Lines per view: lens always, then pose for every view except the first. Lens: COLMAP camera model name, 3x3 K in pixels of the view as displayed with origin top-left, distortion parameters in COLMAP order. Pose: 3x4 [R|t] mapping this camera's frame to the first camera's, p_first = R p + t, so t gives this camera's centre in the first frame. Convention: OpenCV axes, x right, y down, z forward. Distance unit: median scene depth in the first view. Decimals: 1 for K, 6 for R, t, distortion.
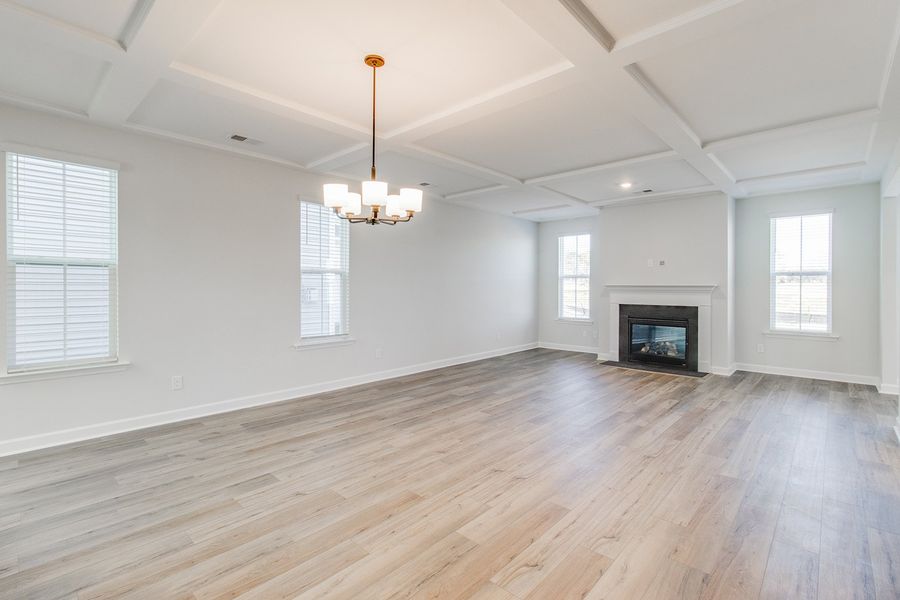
lens RADIAL K [[415.3, 0, 455.2], [0, 415.3, 293.2], [0, 0, 1]] dist [0.001494, 0.000915]
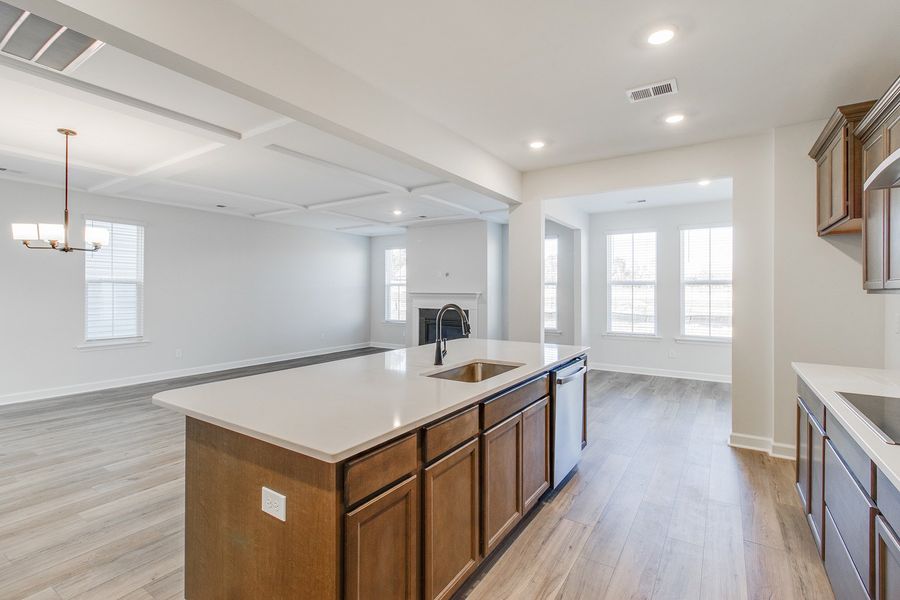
lens RADIAL K [[415.3, 0, 455.2], [0, 415.3, 293.5], [0, 0, 1]] dist [0.001494, 0.000915]
pose [[0.986231, 0.000165, 0.165373, 0.415668], [0.001295, 0.999961, -0.008719, -0.007971], [-0.165368, 0.008813, 0.986193, -0.273941]]
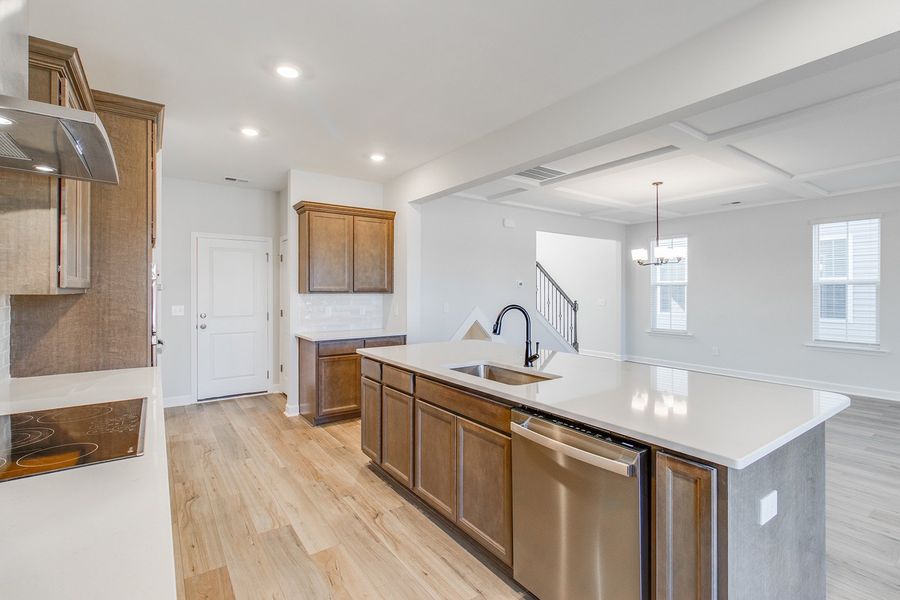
lens RADIAL K [[415.3, 0, 451.0], [0, 415.3, 291.7], [0, 0, 1]] dist [0.001494, 0.000915]
pose [[-0.212115, -0.002224, -0.977242, 0.972058], [-0.014765, 0.999891, 0.000929, -0.014237], [0.977133, 0.014626, -0.212125, 0.226891]]
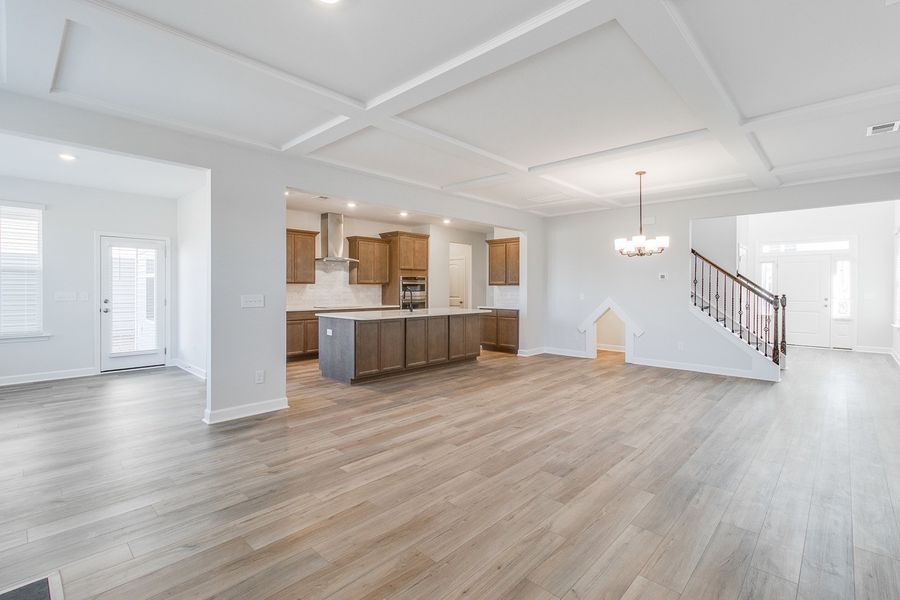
lens RADIAL K [[415.3, 0, 457.0], [0, 415.3, 293.0], [0, 0, 1]] dist [0.001494, 0.000915]
pose [[-0.999959, -0.004129, 0.008100, 0.326203], [-0.003906, 0.999620, 0.027289, -0.020893], [-0.008209, 0.027256, -0.999595, 1.480075]]
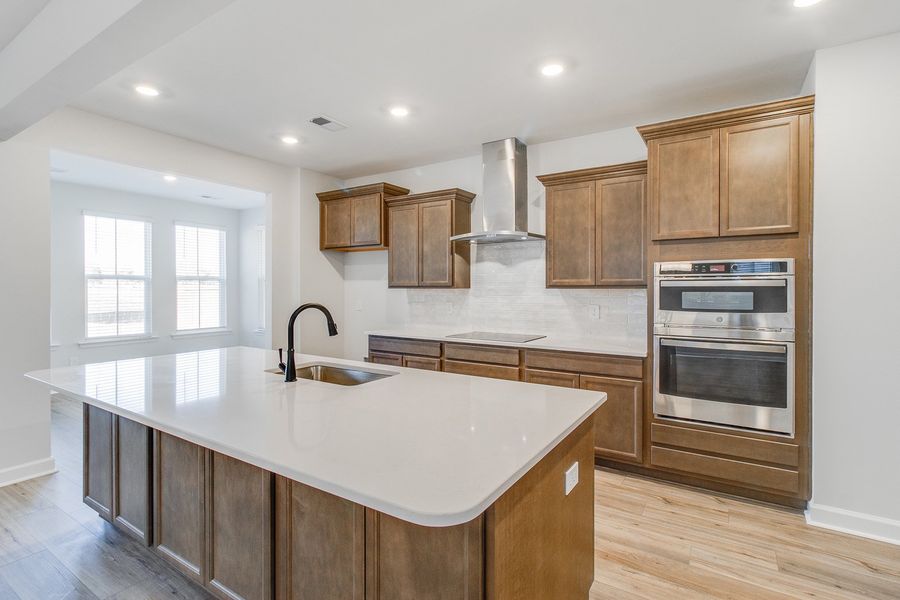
lens RADIAL K [[415.3, 0, 436.4], [0, 415.3, 294.5], [0, 0, 1]] dist [0.001494, 0.000915]
pose [[-0.143050, -0.018296, 0.989546, 0.061903], [0.012215, 0.999720, 0.020250, -0.015429], [-0.989640, 0.014985, -0.142786, 0.157418]]
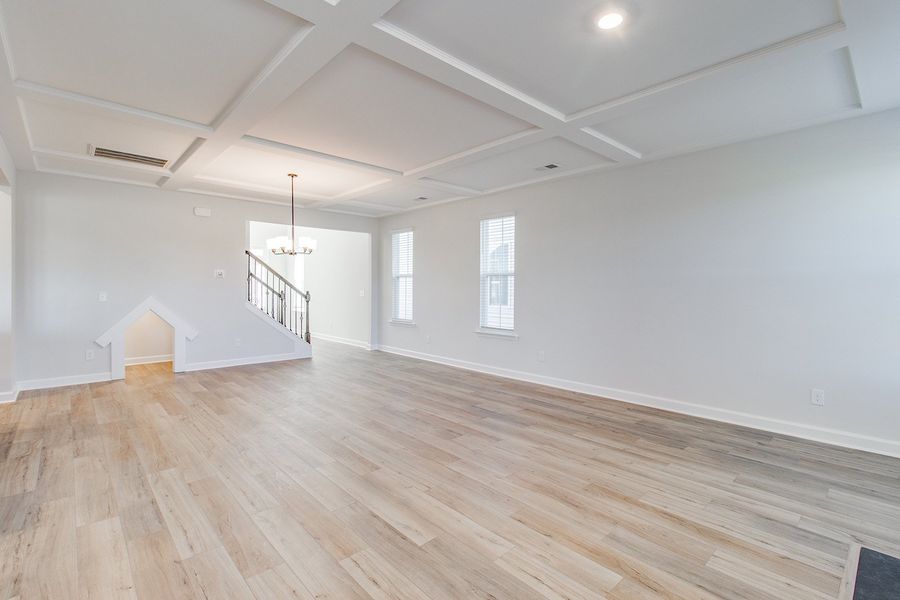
lens RADIAL K [[415.3, 0, 450.4], [0, 415.3, 294.1], [0, 0, 1]] dist [0.001494, 0.000915]
pose [[-0.083759, 0.015986, -0.996358, 0.884988], [-0.019461, 0.999654, 0.017675, -0.013151], [0.996296, 0.020871, -0.083419, 0.971464]]
